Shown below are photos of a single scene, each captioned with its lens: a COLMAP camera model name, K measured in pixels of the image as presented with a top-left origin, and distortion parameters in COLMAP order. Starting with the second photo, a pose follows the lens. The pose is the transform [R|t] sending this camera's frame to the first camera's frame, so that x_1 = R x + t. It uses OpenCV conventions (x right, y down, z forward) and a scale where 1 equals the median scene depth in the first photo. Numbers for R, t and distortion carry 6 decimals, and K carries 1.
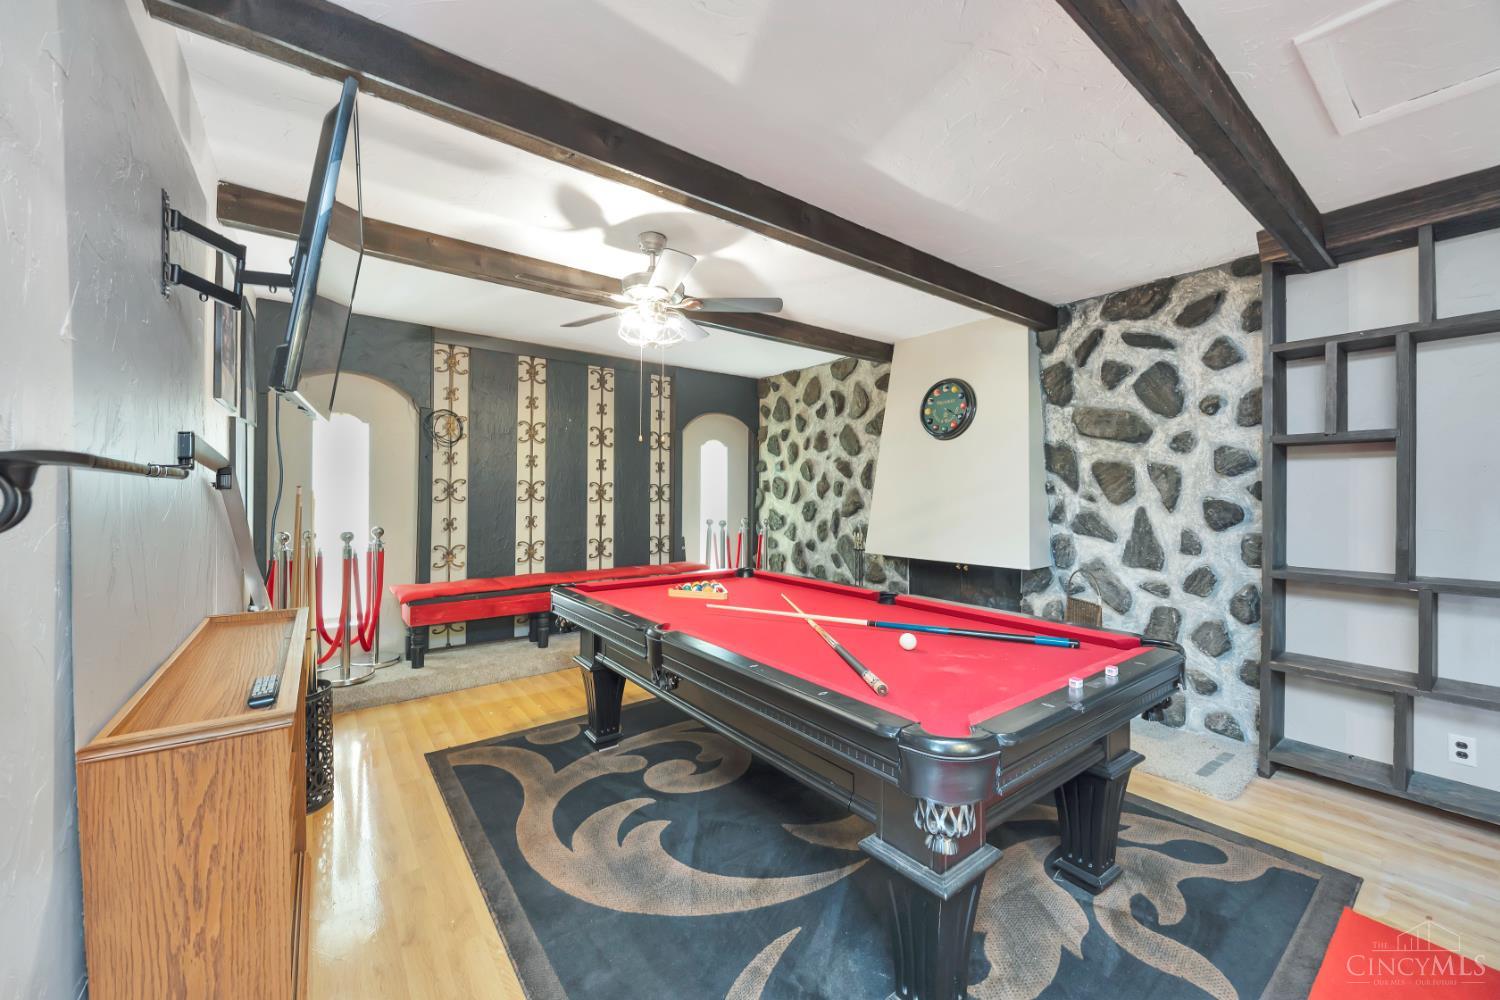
lens RADIAL K [[584.2, 0, 758.0], [0, 584.2, 499.3], [0, 0, 1]] dist [0.004149, -0.000026]
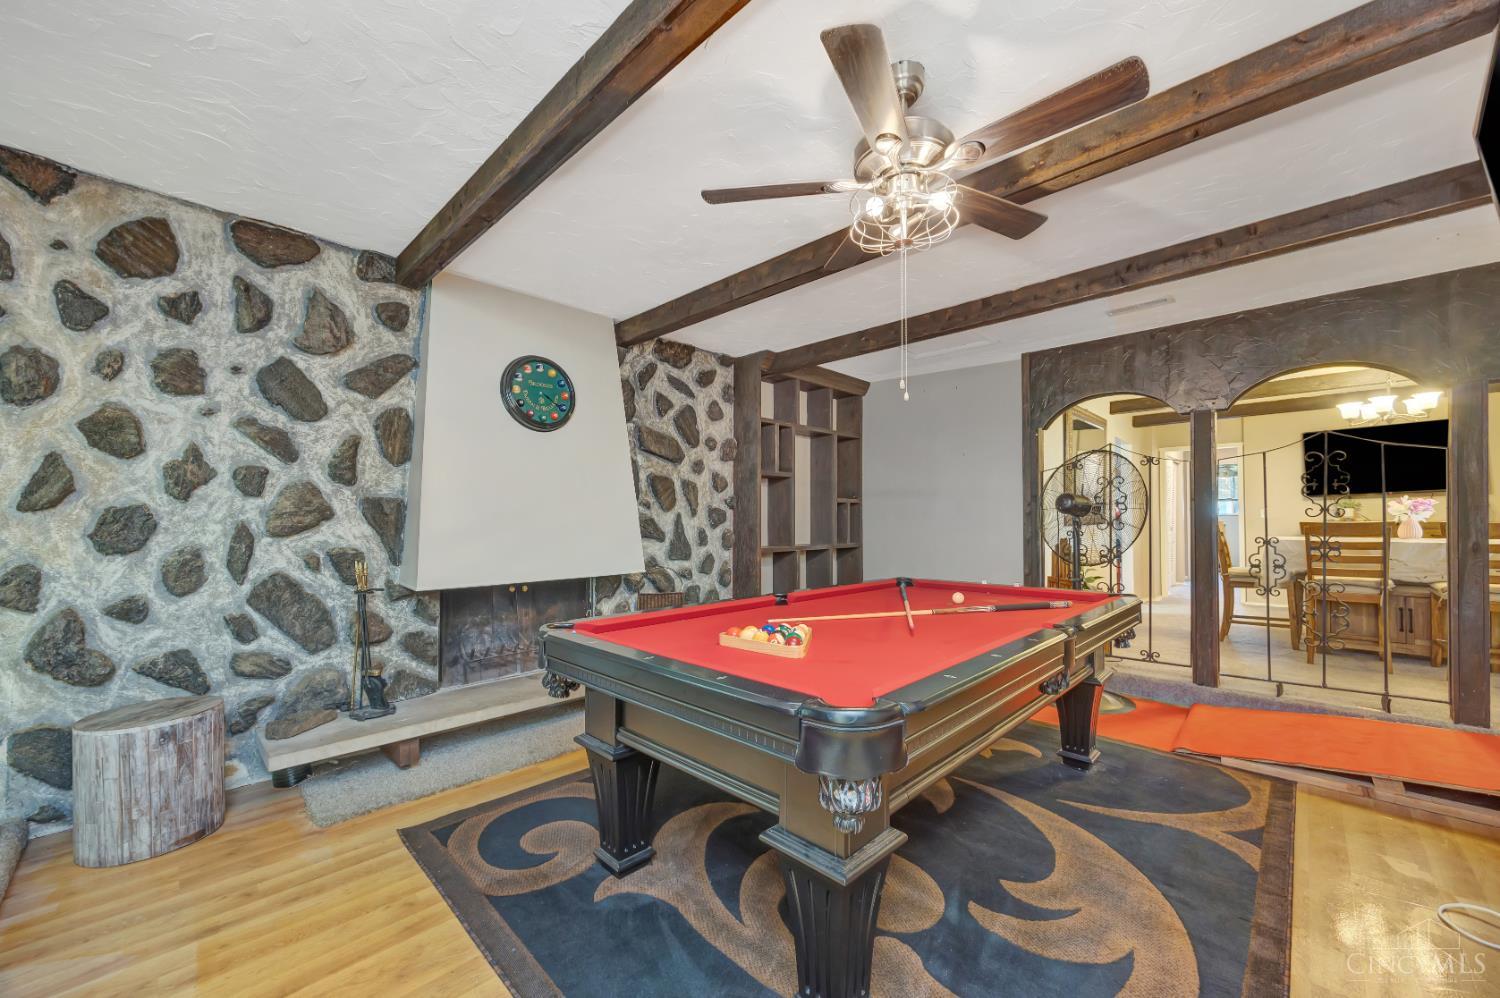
lens RADIAL K [[584.2, 0, 751.7], [0, 584.2, 506.8], [0, 0, 1]] dist [0.004149, -0.000026]
pose [[-0.148745, 0.016627, 0.988736, -0.483730], [0.004877, 0.999859, -0.016080, 0.015960], [-0.988863, 0.002430, -0.148806, 0.769017]]
